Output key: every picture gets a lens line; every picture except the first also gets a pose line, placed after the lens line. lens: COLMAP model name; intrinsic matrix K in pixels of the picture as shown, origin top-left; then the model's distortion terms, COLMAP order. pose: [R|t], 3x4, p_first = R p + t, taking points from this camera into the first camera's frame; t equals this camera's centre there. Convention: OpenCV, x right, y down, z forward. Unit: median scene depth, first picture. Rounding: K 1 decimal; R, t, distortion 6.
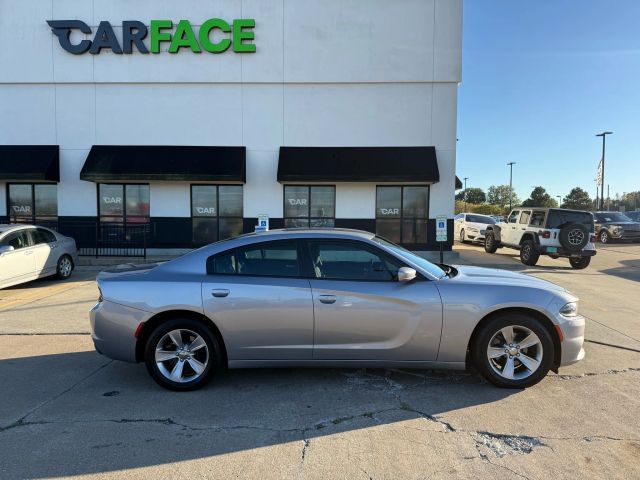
lens RADIAL K [[460.1, 0, 326.9], [0, 460.1, 237.6], [0, 0, 1]] dist [0.005539, -0.004537]
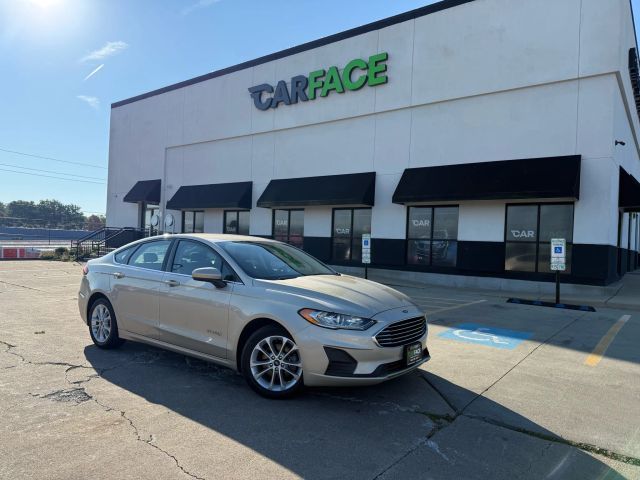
lens RADIAL K [[530.3, 0, 320.0], [0, 530.3, 240.0], [0, 0, 1]] dist [0.105090, -0.001607]
pose [[0.761337, 0.014847, -0.648187, 0.521054], [-0.046515, 0.998412, -0.031766, 0.005072], [0.646686, 0.054335, 0.760818, -0.016572]]
